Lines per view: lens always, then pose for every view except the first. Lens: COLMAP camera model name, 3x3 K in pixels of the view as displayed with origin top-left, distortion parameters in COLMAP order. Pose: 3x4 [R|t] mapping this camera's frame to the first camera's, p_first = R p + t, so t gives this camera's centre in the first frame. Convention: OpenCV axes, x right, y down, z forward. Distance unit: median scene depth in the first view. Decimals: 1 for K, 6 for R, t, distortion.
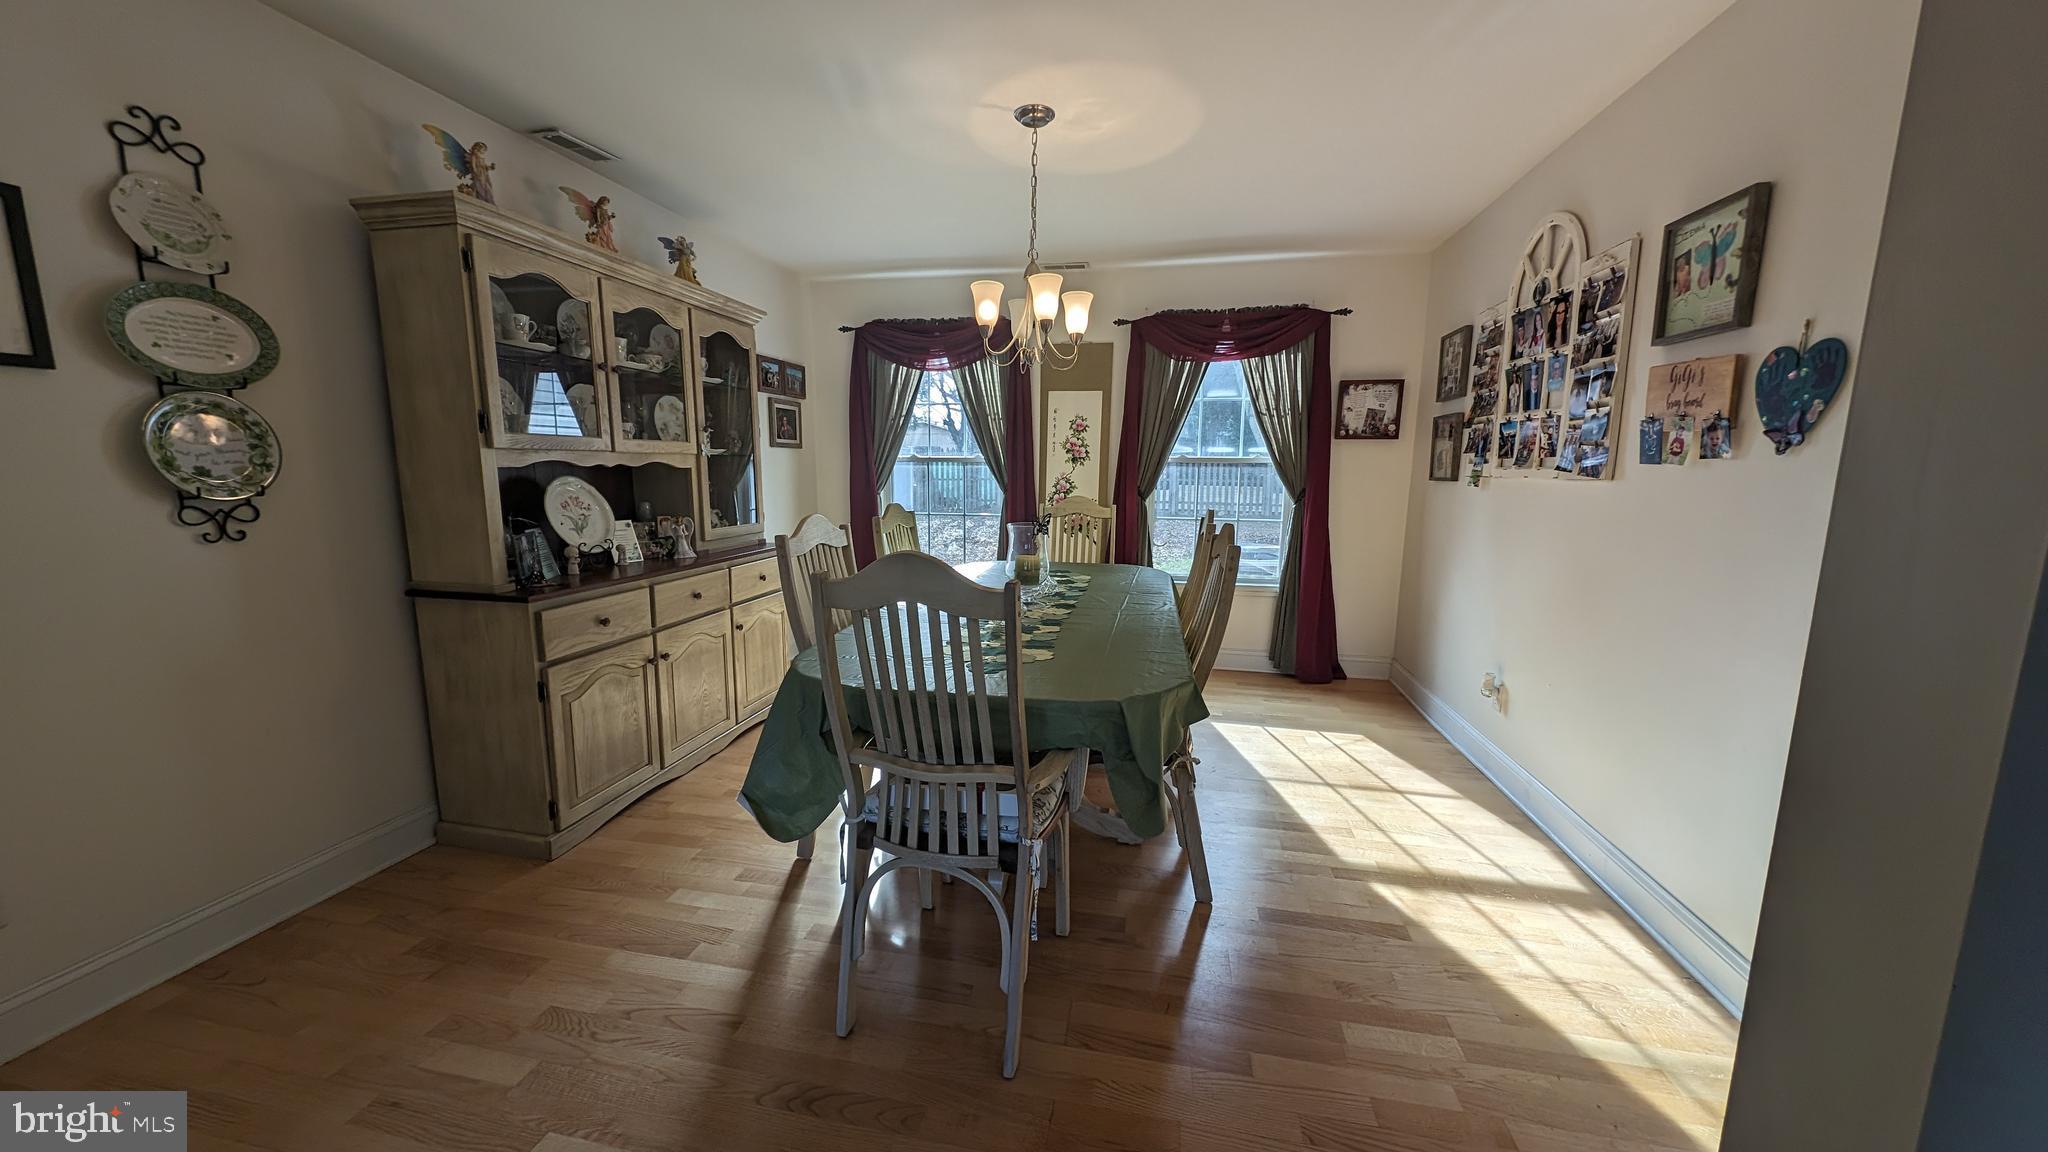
lens RADIAL K [[726.6, 0, 1024.0], [0, 726.6, 576.0], [0, 0, 1]] dist [0.006943, 0.000139]
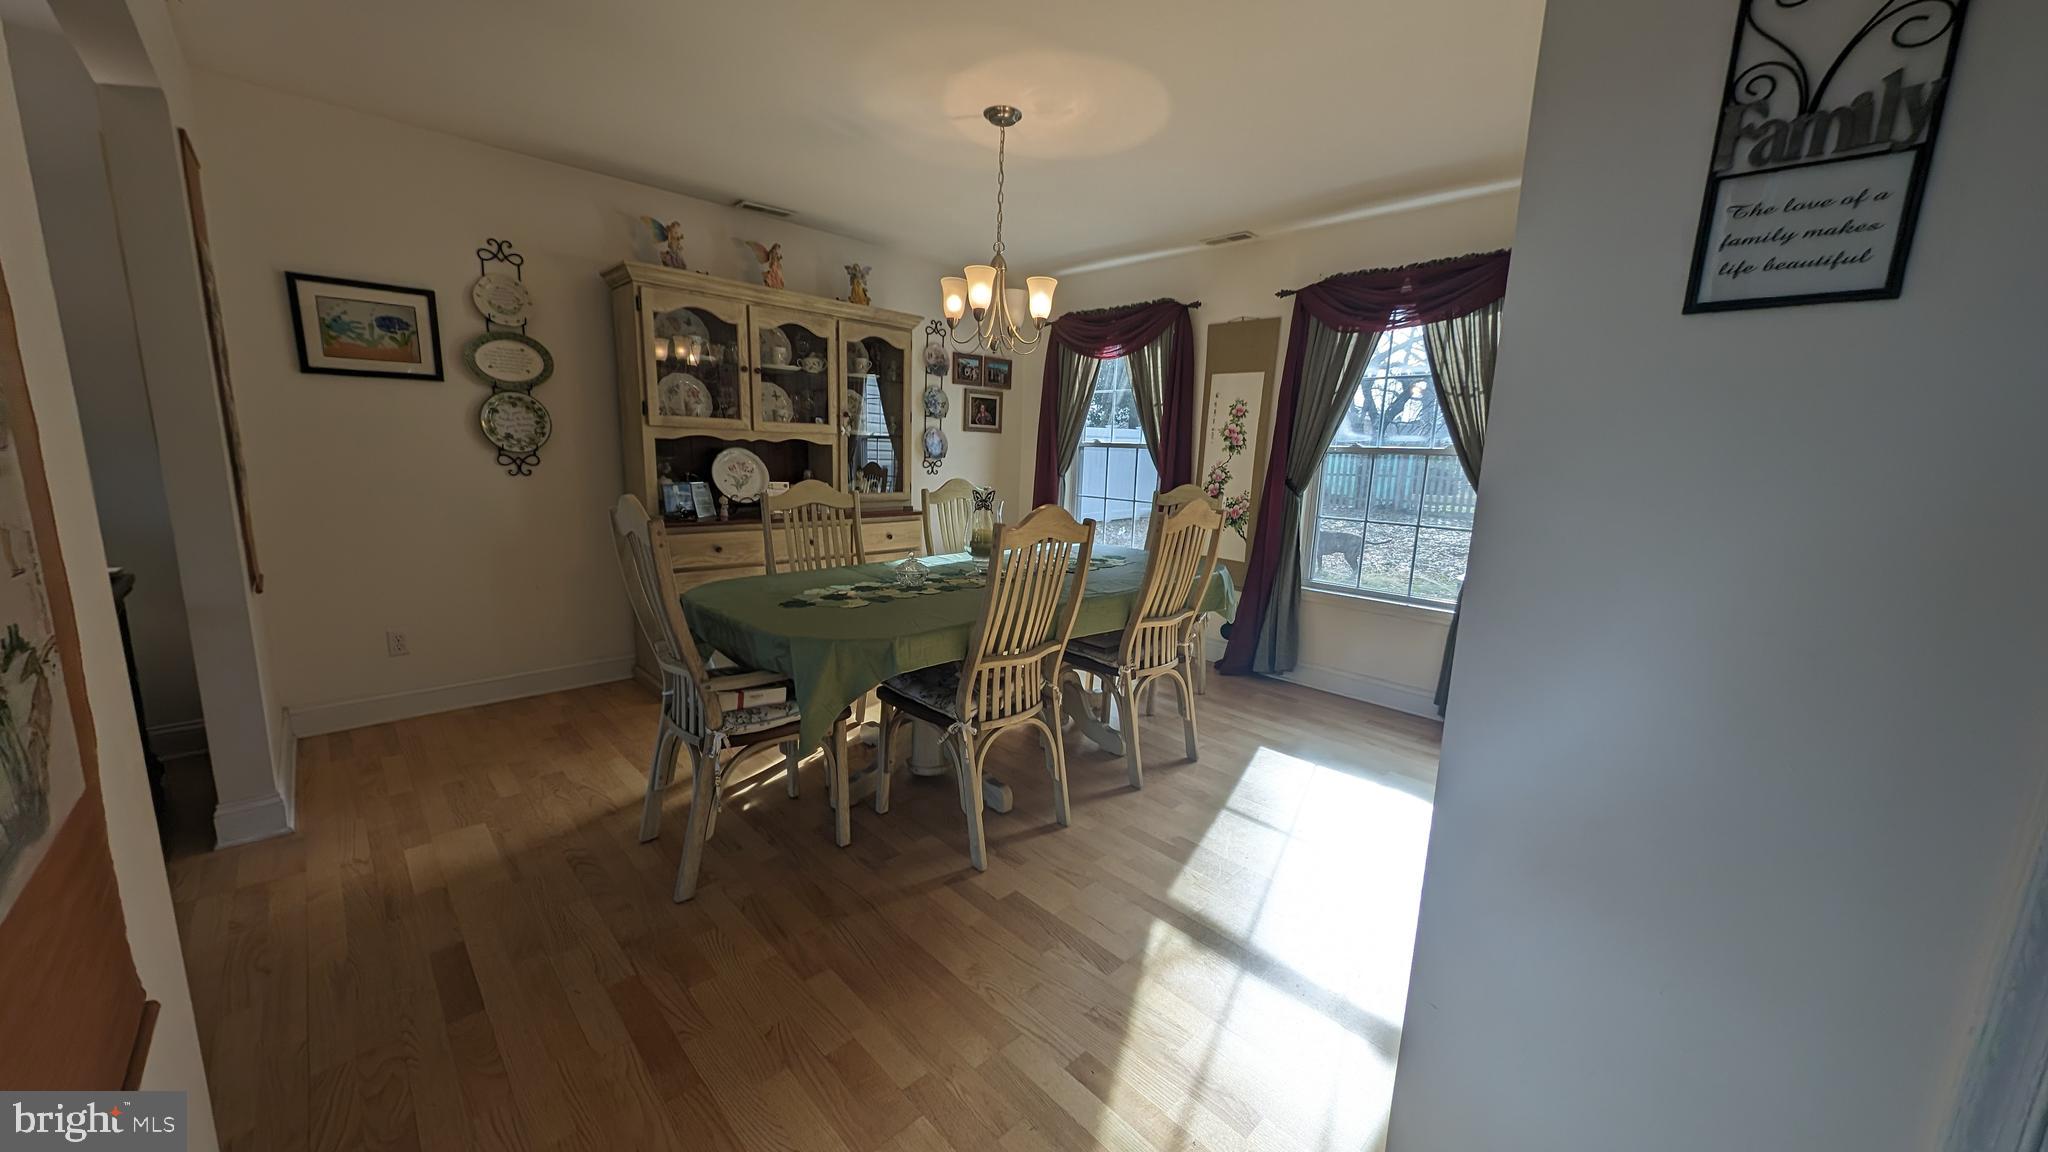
lens RADIAL K [[736.6, 0, 1024.0], [0, 736.6, 576.0], [0, 0, 1]] dist [0.022271, -0.000019]
pose [[0.823923, 0.116666, -0.554563, 0.682857], [-0.112037, 0.992799, 0.042405, -0.012793], [0.555517, 0.027193, 0.831060, 0.126340]]
